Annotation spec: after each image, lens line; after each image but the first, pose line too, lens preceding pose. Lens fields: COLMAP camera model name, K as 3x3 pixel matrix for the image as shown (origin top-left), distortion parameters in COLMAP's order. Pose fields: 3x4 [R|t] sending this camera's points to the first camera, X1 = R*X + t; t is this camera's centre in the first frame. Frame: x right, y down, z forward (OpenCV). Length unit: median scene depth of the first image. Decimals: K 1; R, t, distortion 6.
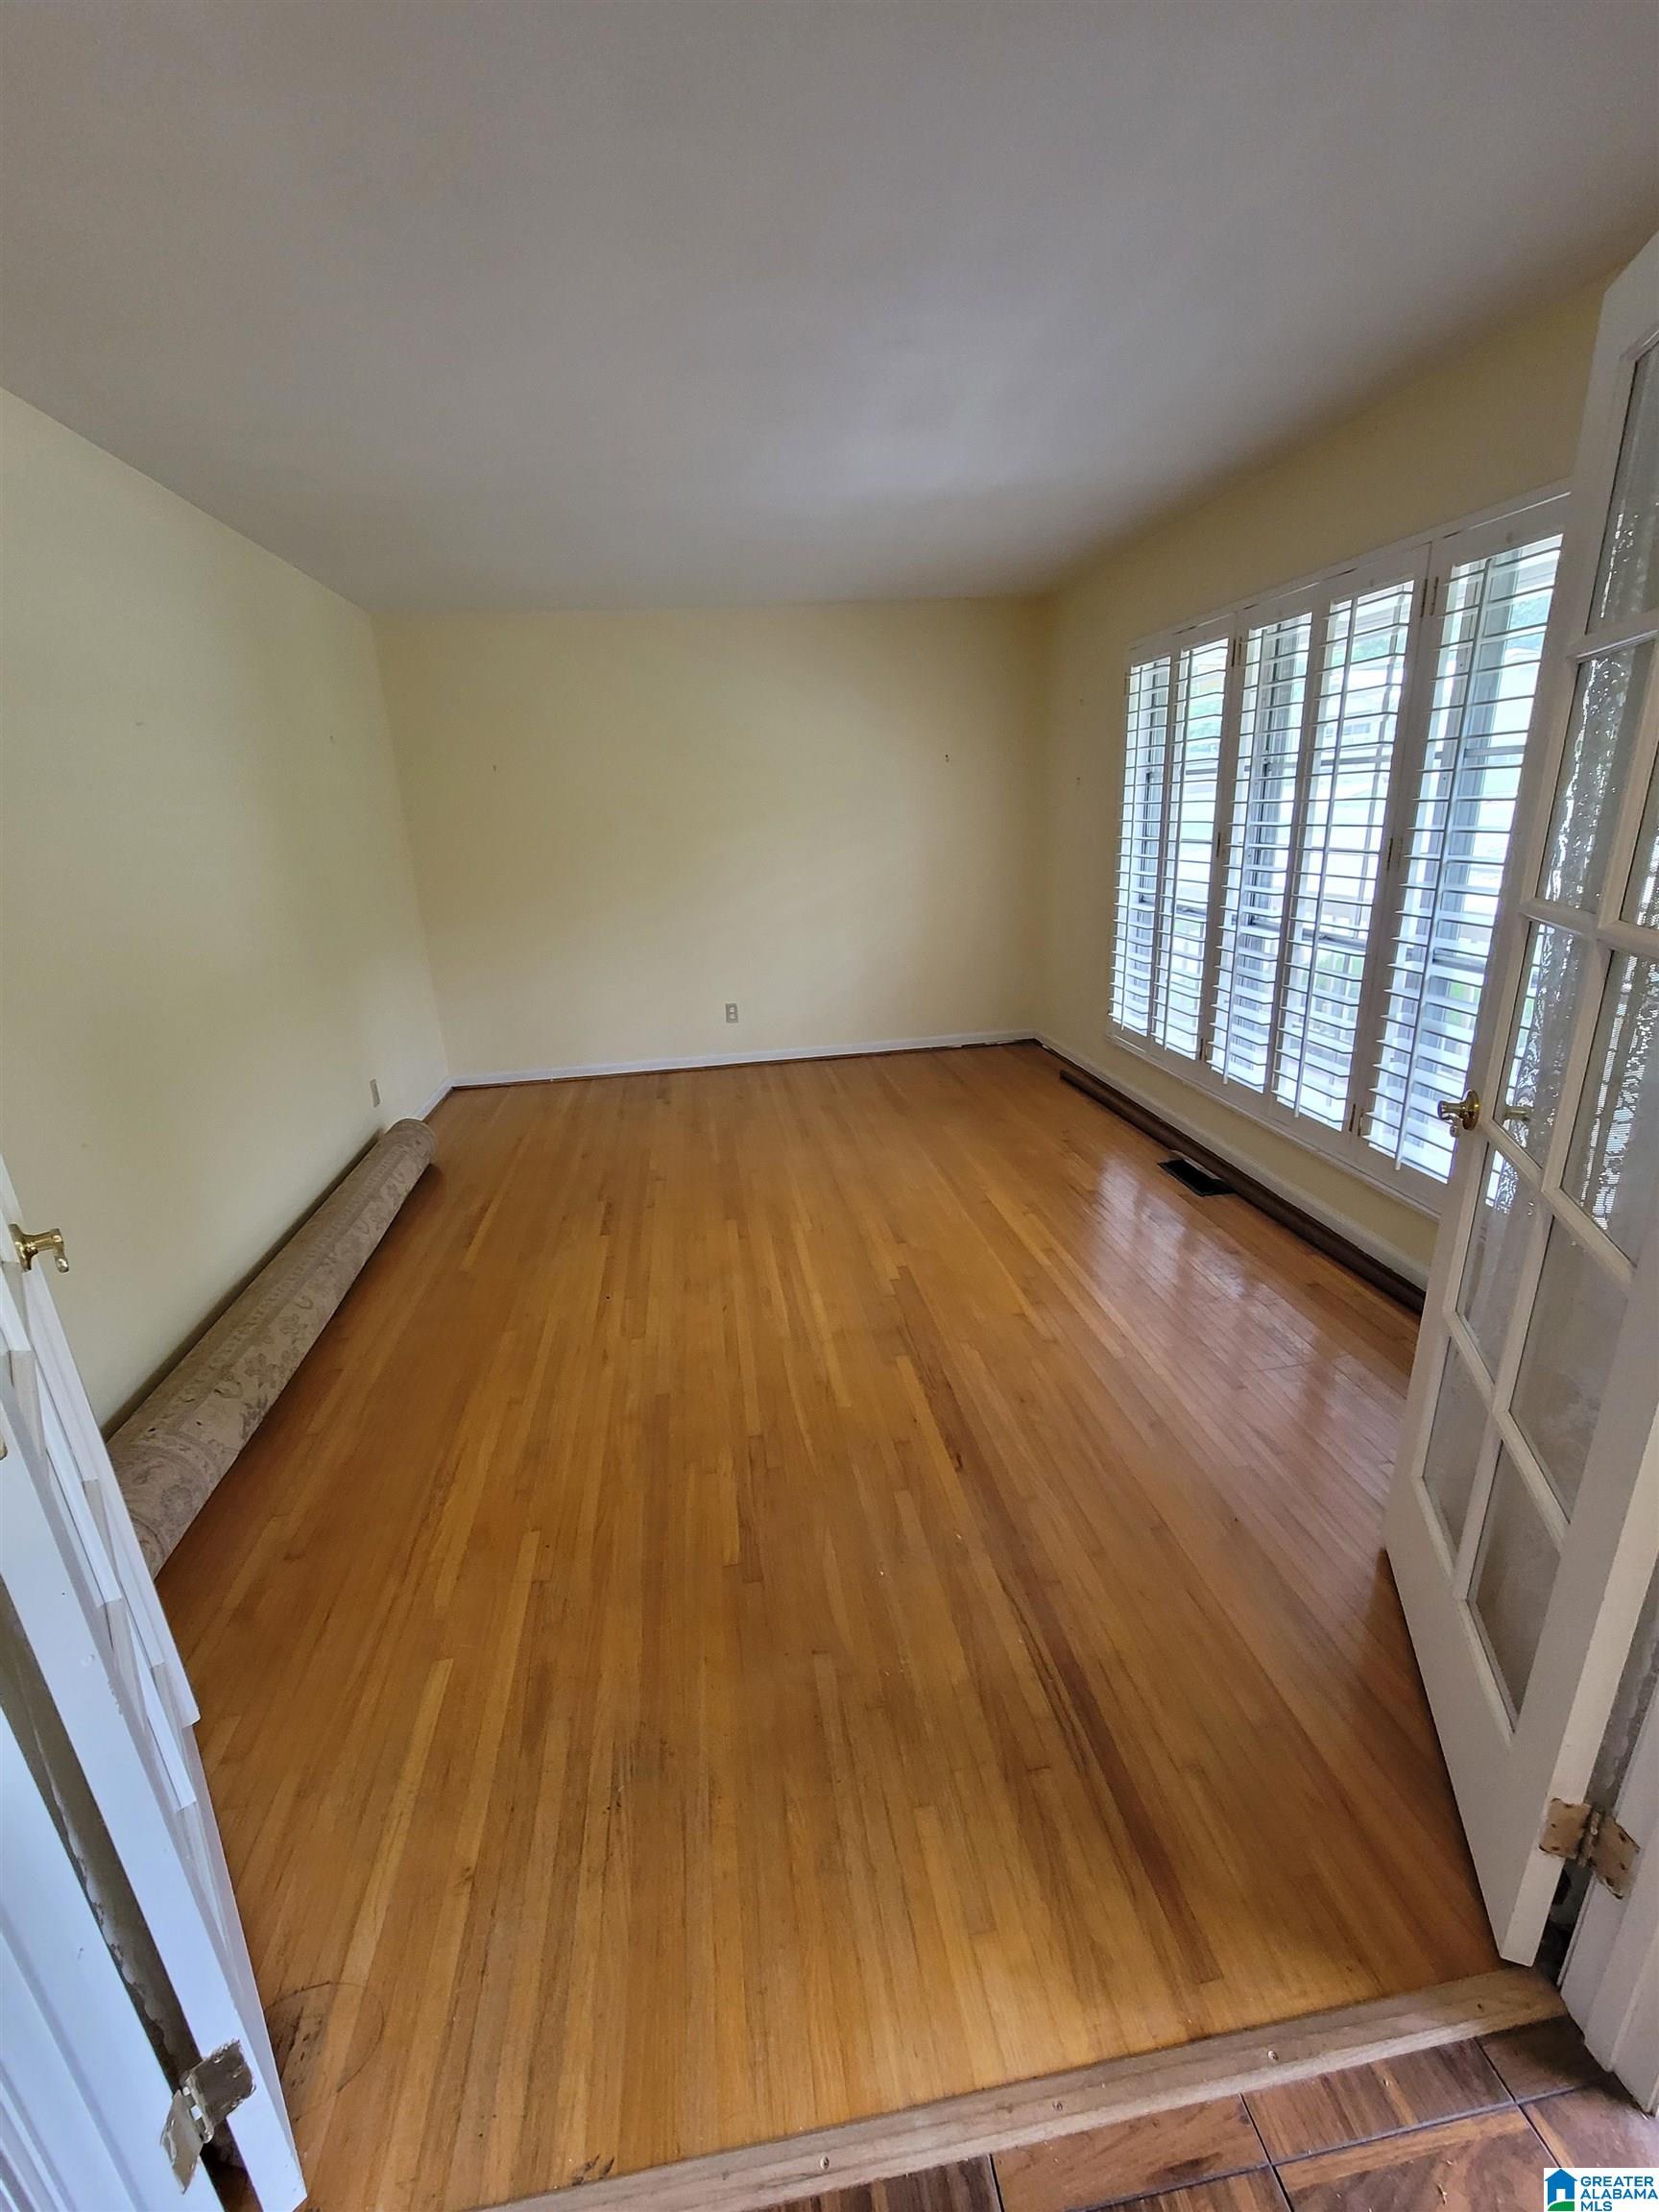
lens RADIAL K [[912.1, 0, 824.9], [0, 912.1, 1103.7], [0, 0, 1]] dist [-0.000092, -0.000093]
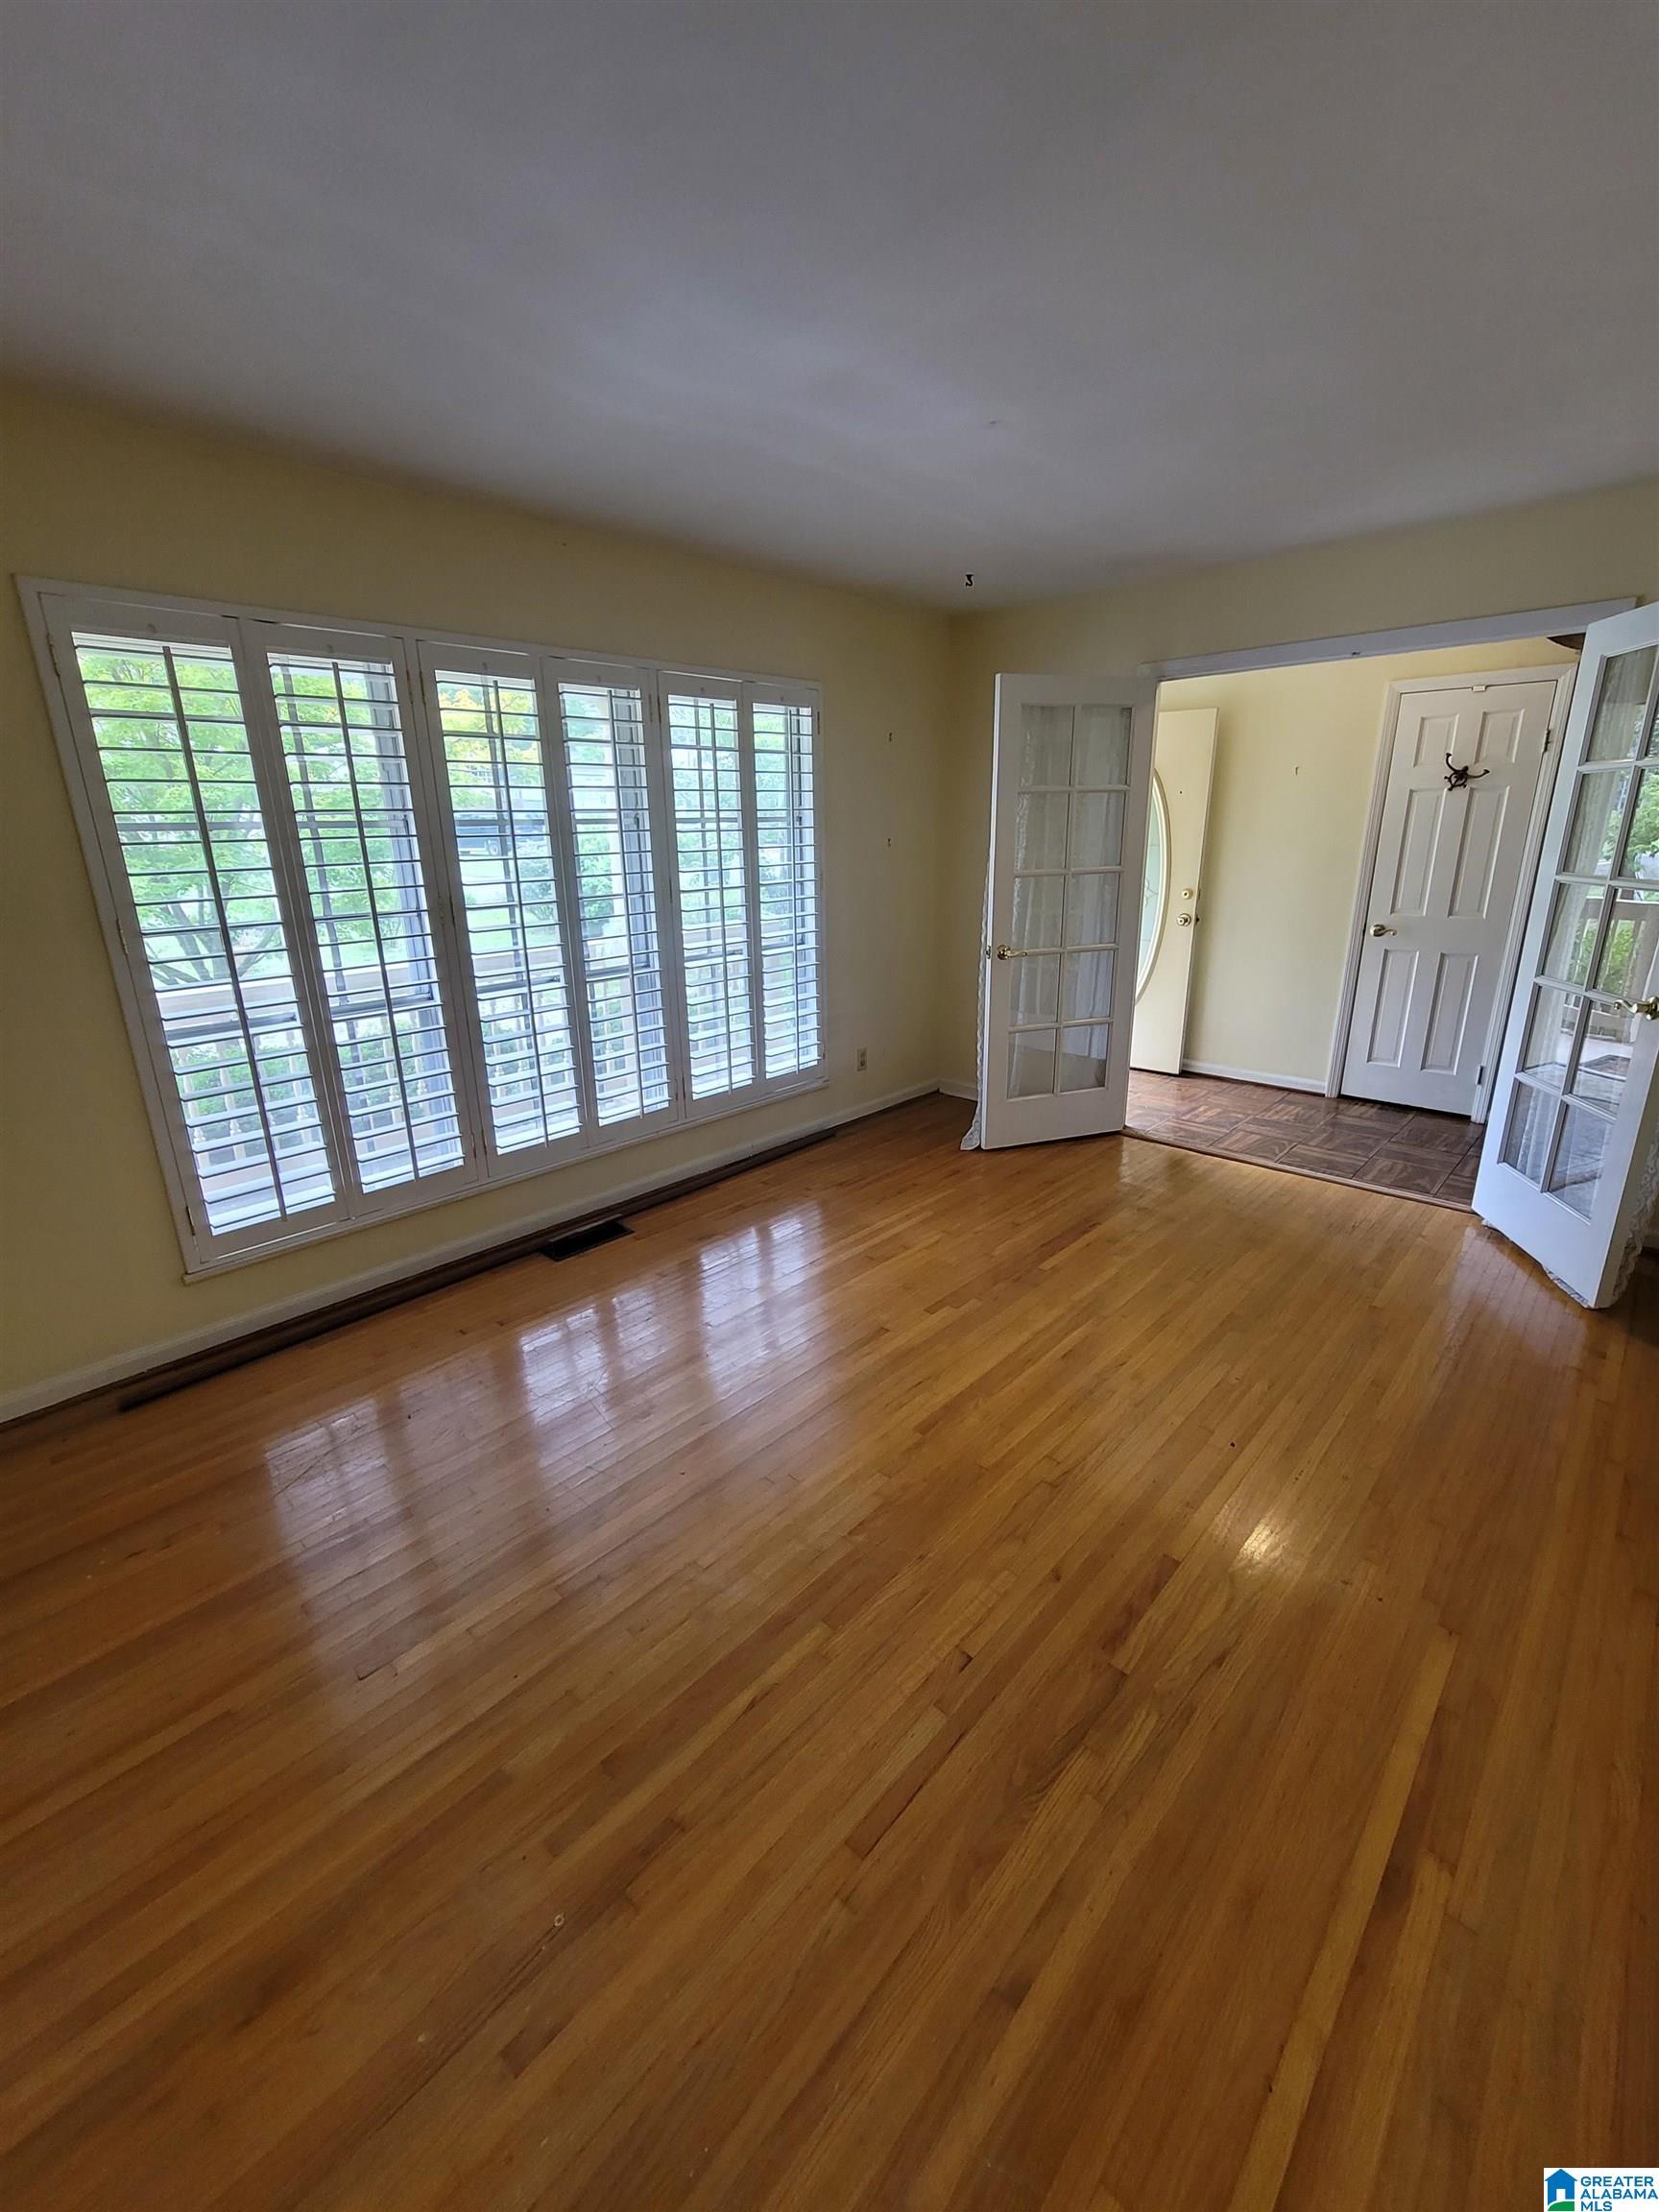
lens RADIAL K [[912.1, 0, 832.4], [0, 912.1, 1108.5], [0, 0, 1]] dist [-0.000092, -0.000093]
pose [[-0.621298, -0.177996, 0.763090, -0.489877], [0.290767, 0.851954, 0.435463, -0.404090], [-0.727628, 0.492434, -0.477562, 1.273425]]
